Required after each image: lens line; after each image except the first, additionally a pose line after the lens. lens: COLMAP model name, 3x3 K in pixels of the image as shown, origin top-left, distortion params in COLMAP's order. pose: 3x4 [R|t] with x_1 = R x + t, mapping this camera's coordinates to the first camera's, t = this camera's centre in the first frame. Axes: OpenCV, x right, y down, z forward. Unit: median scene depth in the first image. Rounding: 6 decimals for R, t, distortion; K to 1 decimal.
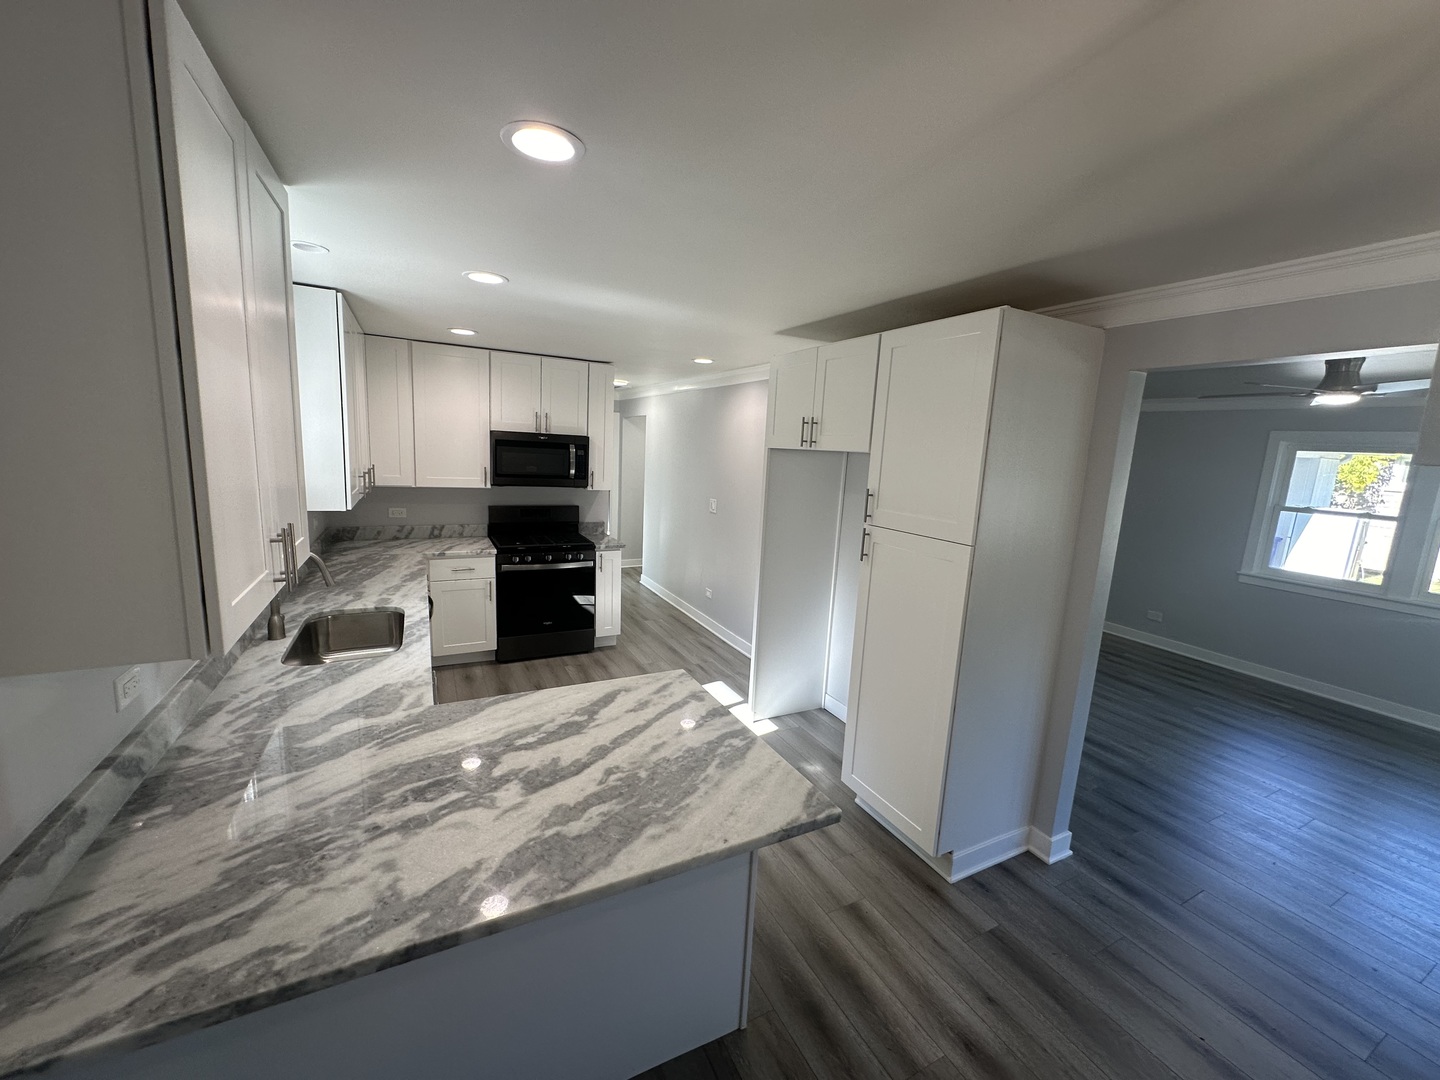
lens RADIAL K [[574.3, 0, 721.5], [0, 574.3, 534.2], [0, 0, 1]] dist [0.000012, -0.000171]
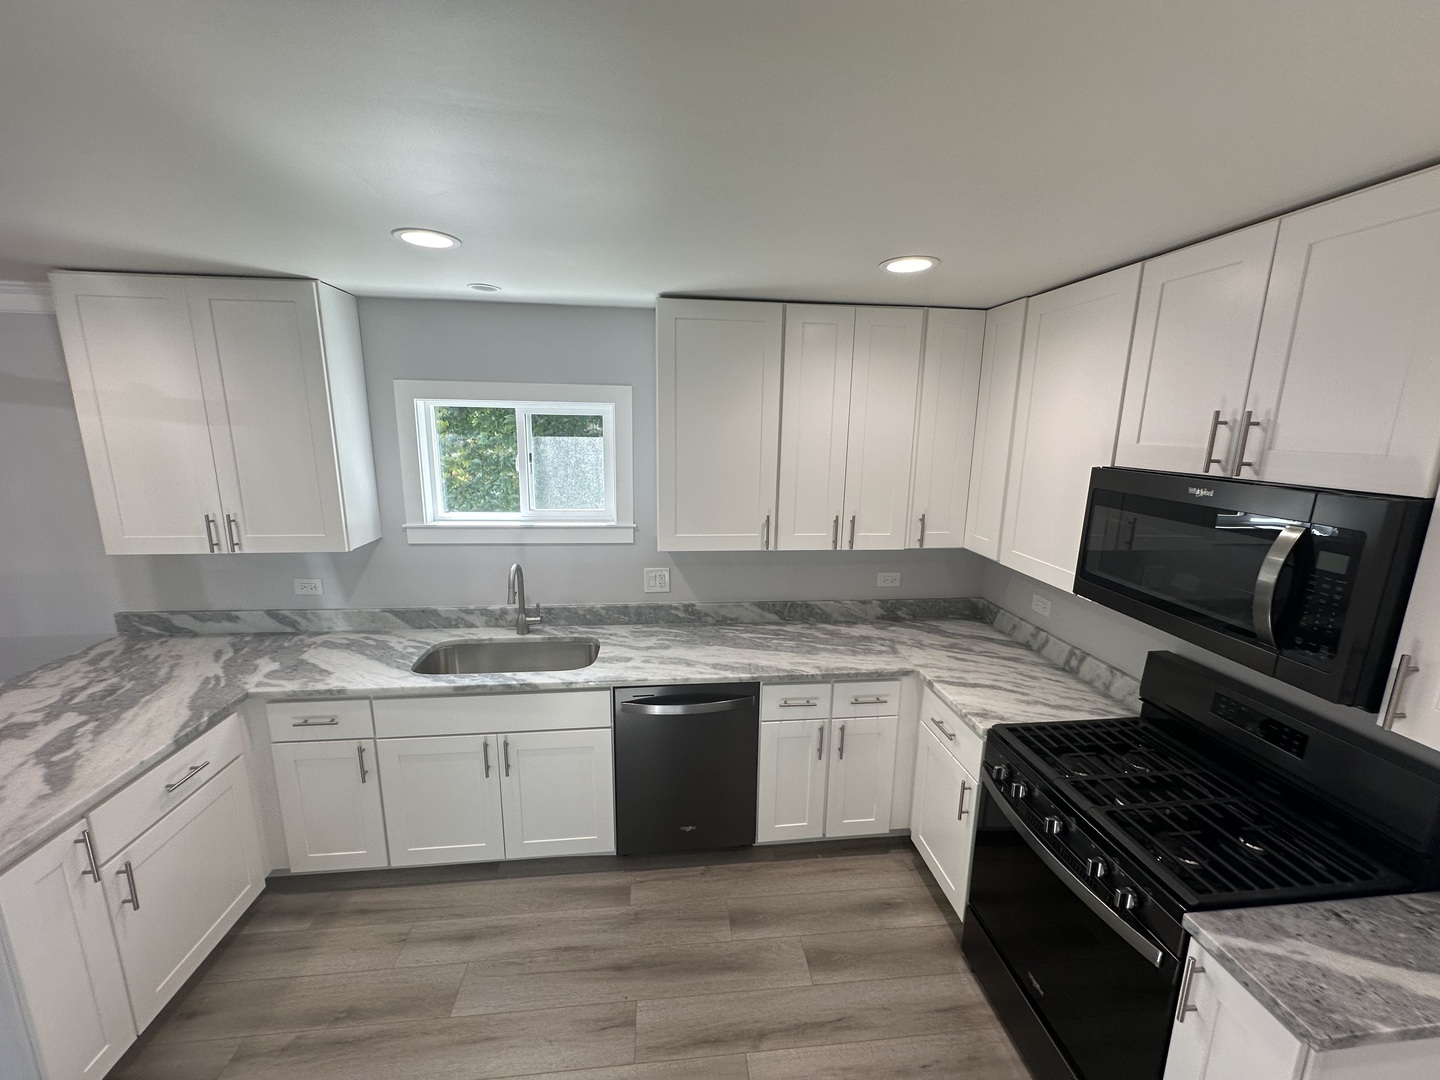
lens RADIAL K [[574.3, 0, 721.4], [0, 574.3, 535.6], [0, 0, 1]] dist [0.000012, -0.000171]
pose [[-0.362371, 0.122501, -0.923948, 0.179524], [-0.174469, 0.964886, 0.196355, -0.383006], [0.915559, 0.232353, -0.328274, 2.075782]]
